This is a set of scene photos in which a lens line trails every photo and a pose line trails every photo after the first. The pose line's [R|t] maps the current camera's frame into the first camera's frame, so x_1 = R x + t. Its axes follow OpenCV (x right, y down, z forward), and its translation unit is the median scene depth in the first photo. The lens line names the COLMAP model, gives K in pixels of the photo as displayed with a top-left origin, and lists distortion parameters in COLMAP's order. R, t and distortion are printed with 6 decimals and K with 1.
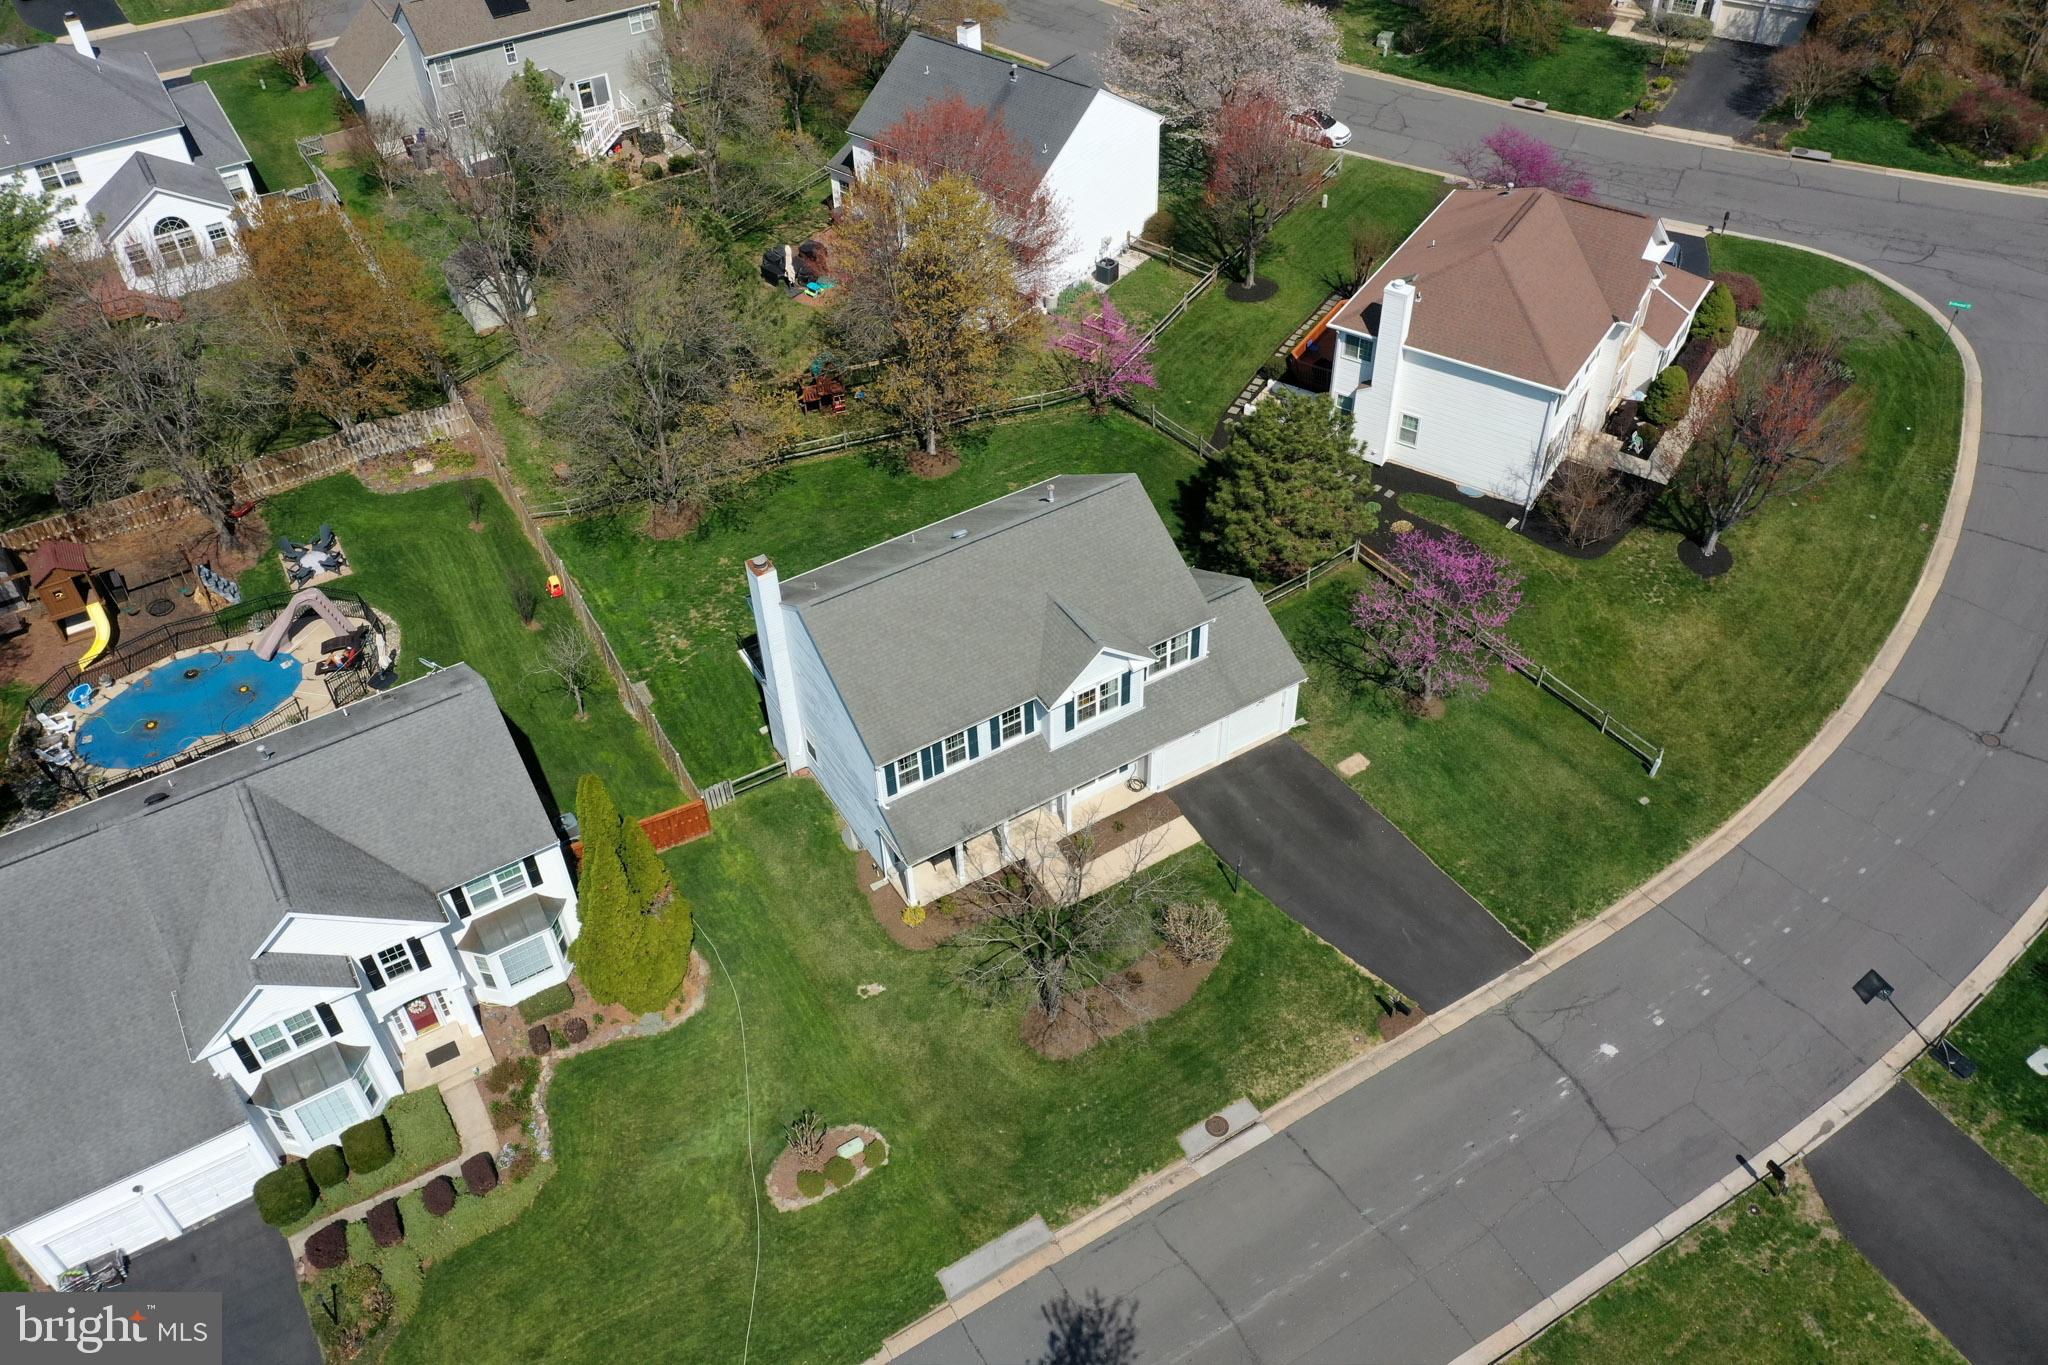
lens RADIAL K [[1632.5, 0, 1014.2], [0, 1632.5, 677.0], [0, 0, 1]] dist [0.005938, -0.003412]
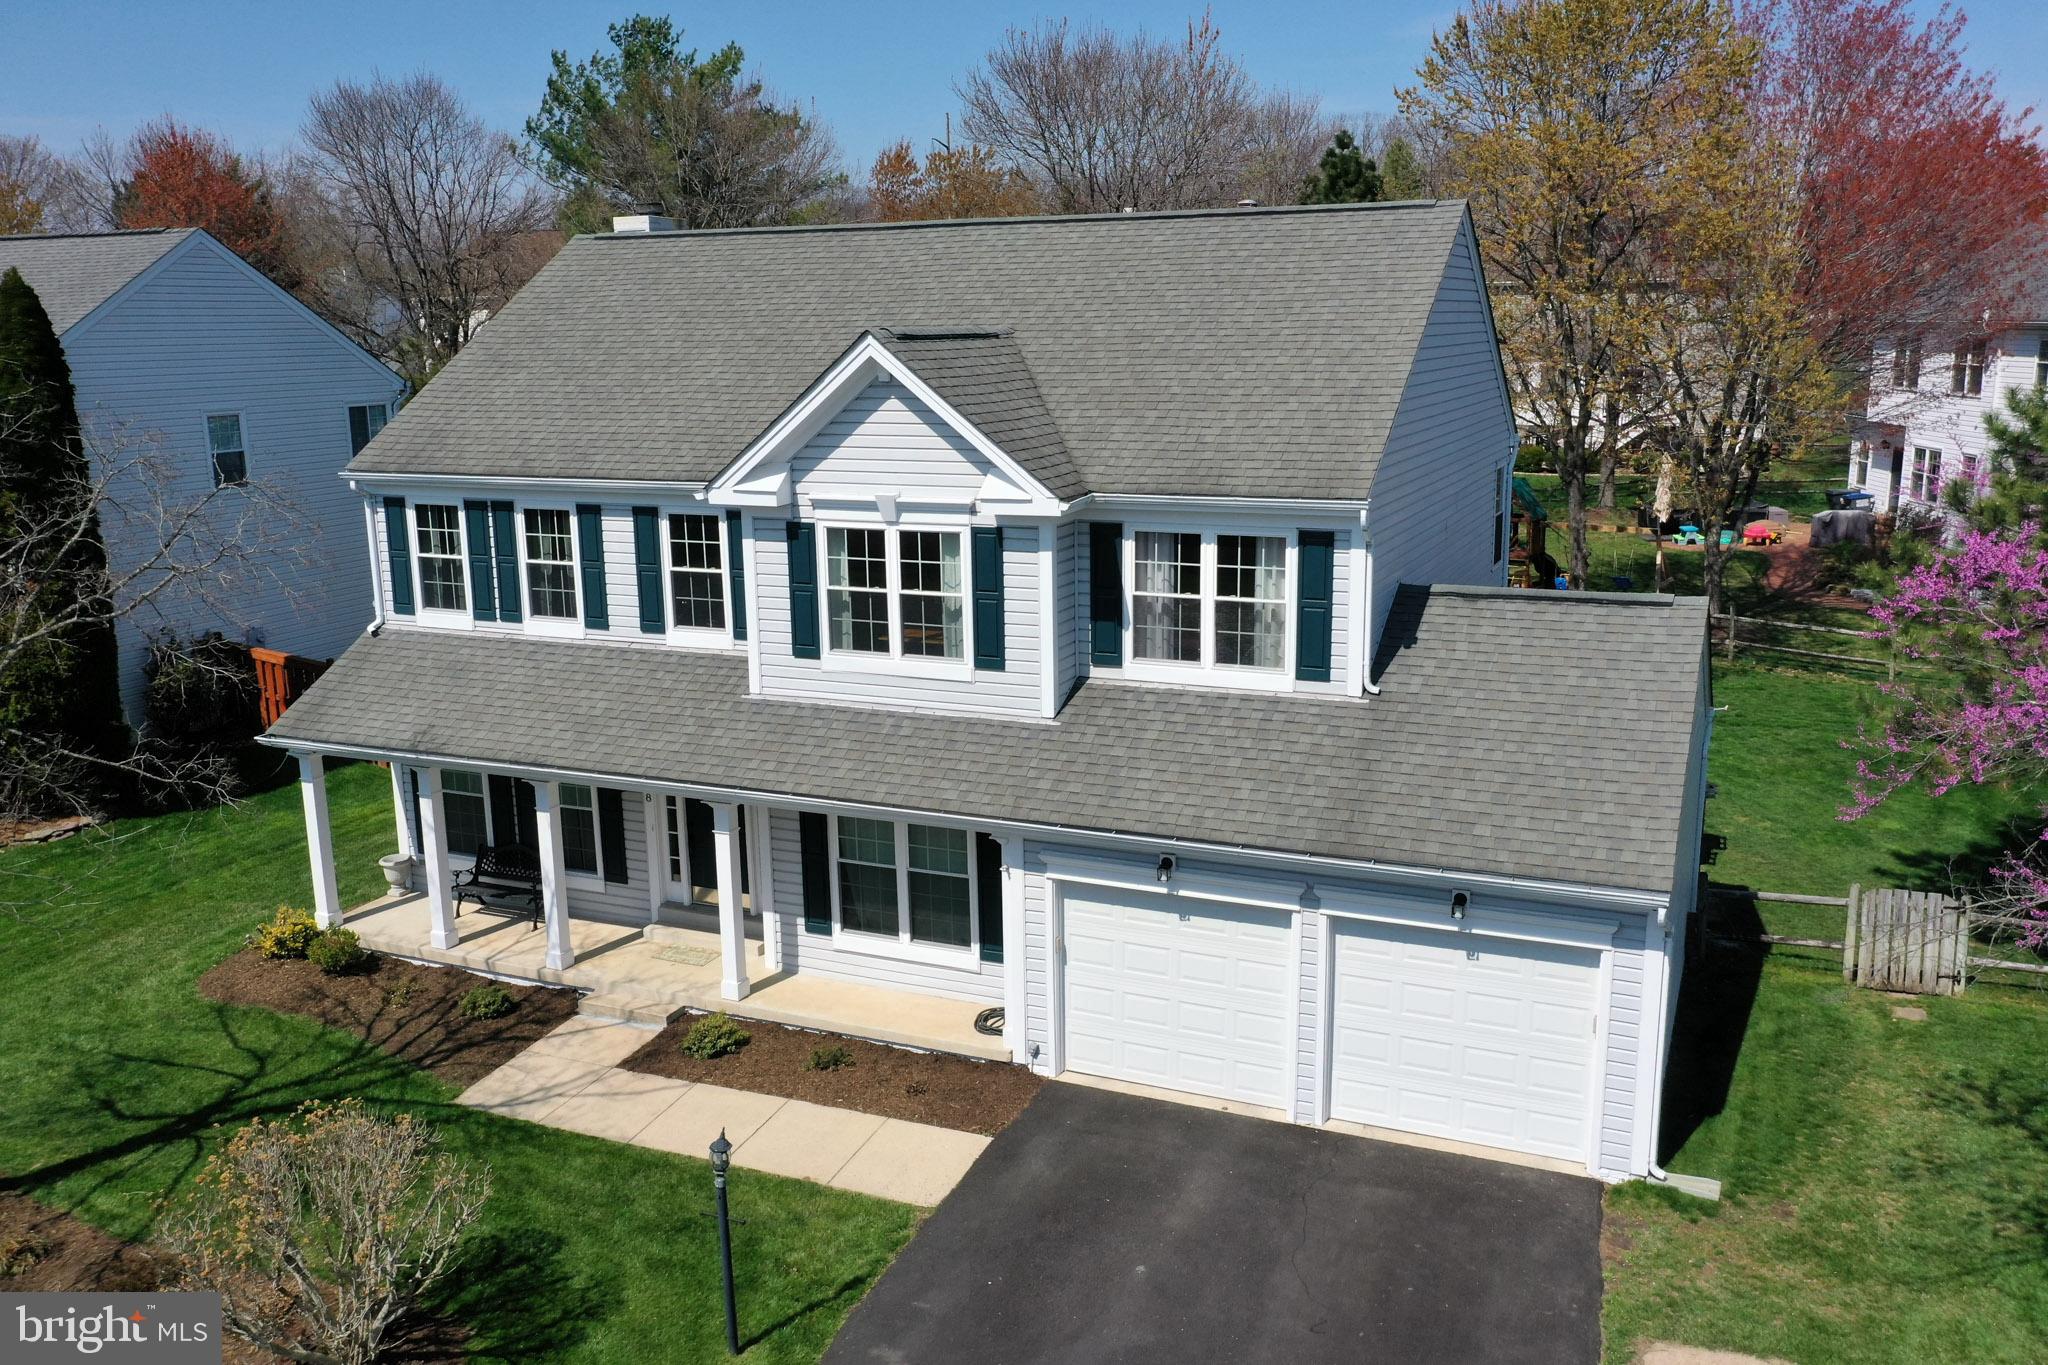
lens RADIAL K [[1668.4, 0, 1052.6], [0, 1668.4, 697.0], [0, 0, 1]] dist [0.001476, 0.005074]
pose [[0.578005, 0.199475, -0.791277, 0.330104], [-0.559536, 0.802703, -0.206369, 0.080412], [0.593995, 0.562030, 0.575580, 0.834270]]
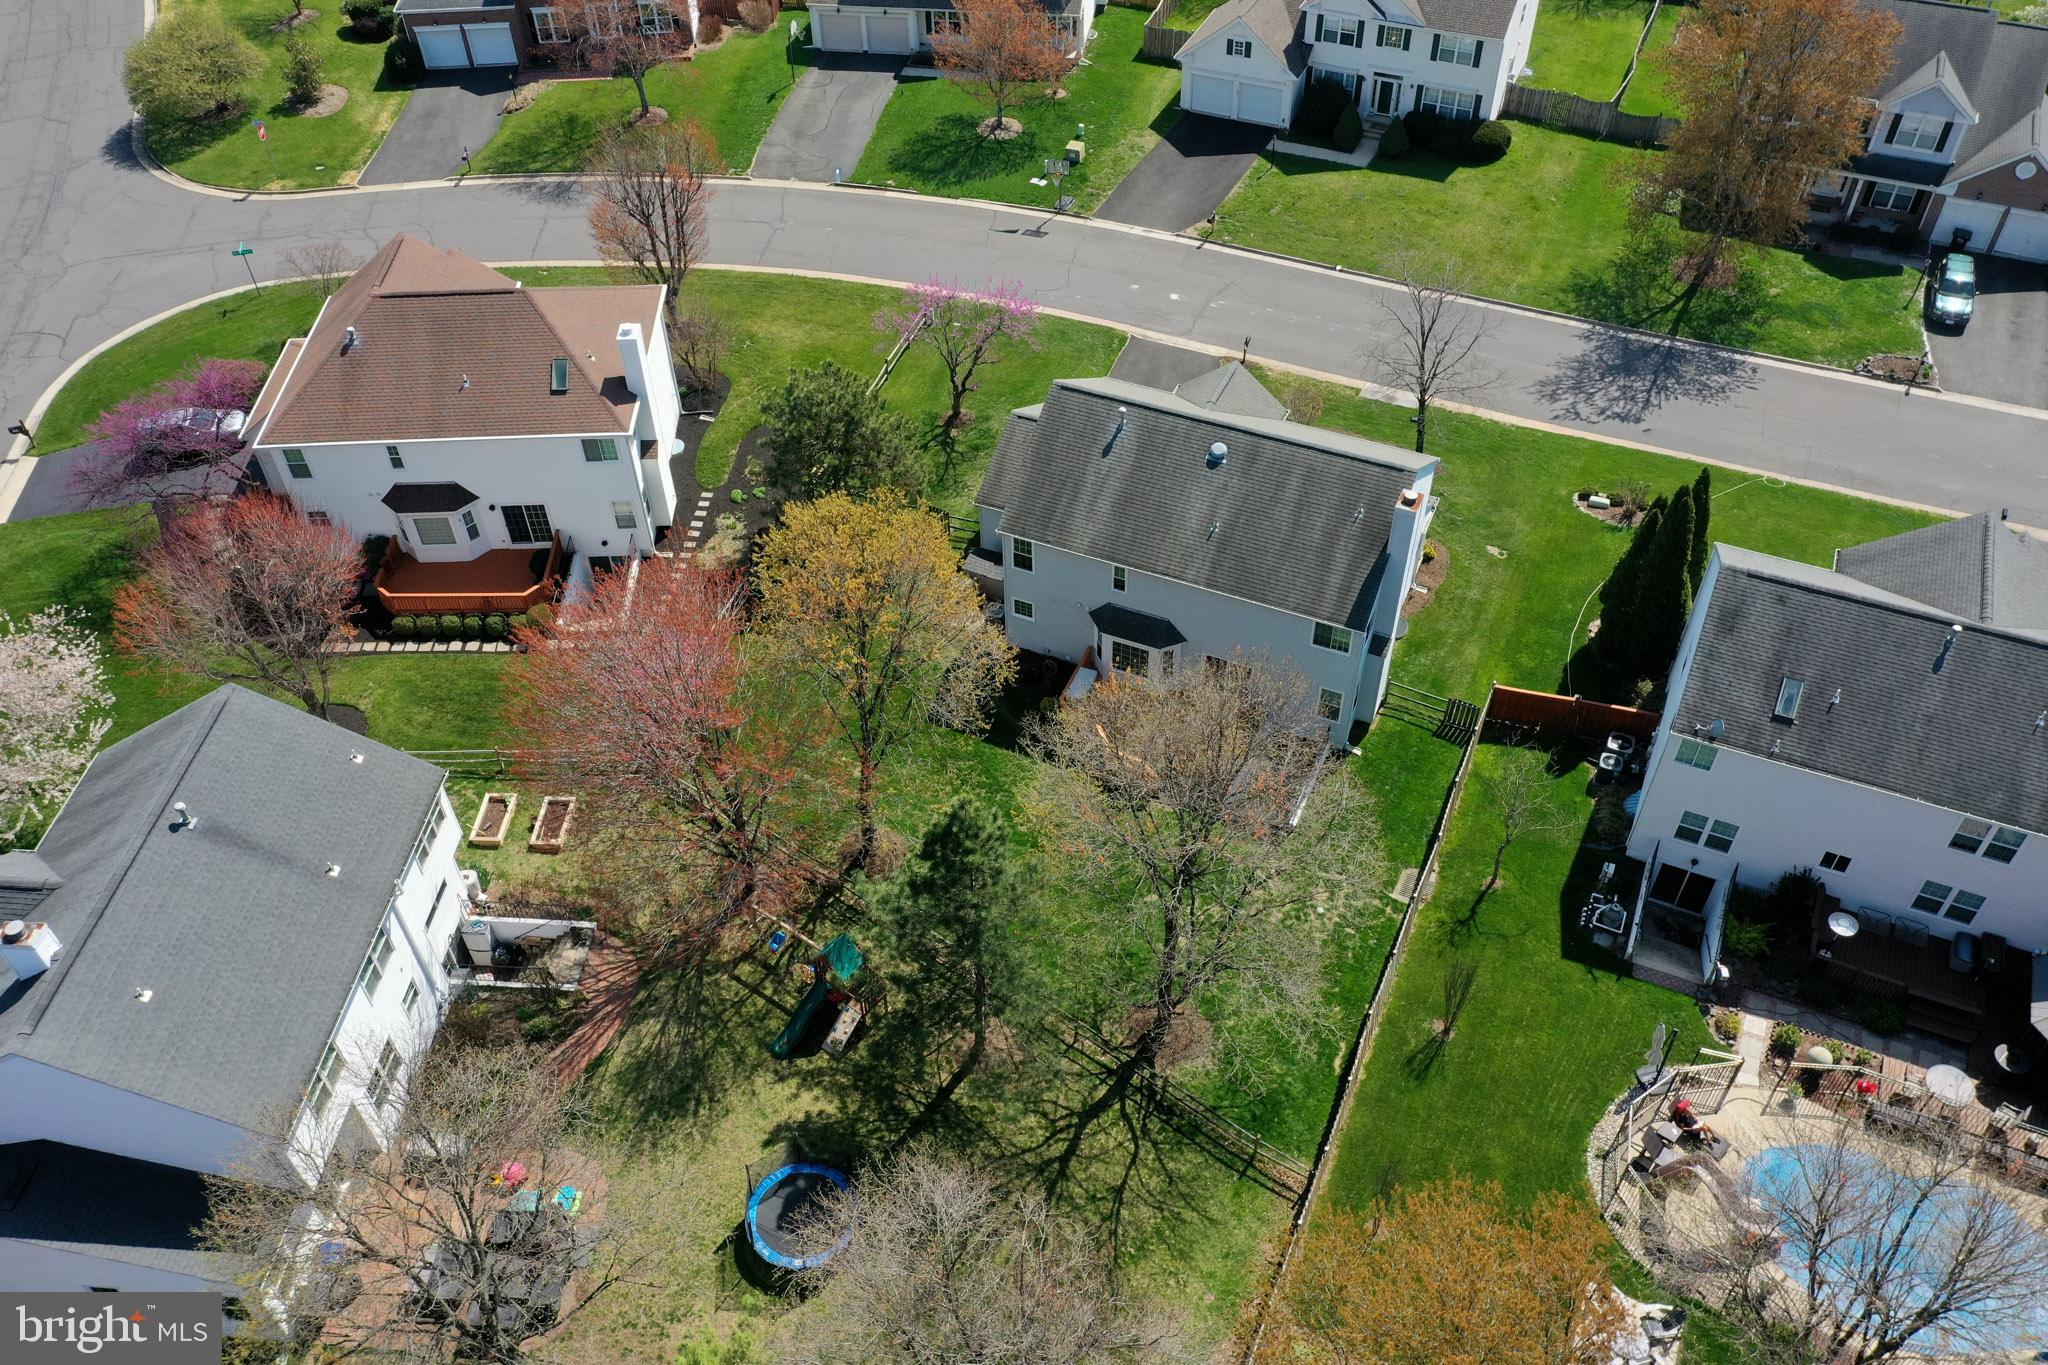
lens RADIAL K [[1628.0, 0, 1019.4], [0, 1628.0, 682.1], [0, 0, 1]] dist [0.004022, 0.003365]
pose [[-0.566587, -0.552846, 0.611016, -0.656051], [0.592261, 0.242318, 0.768445, -0.896350], [-0.572892, 0.797272, 0.190135, 1.002088]]
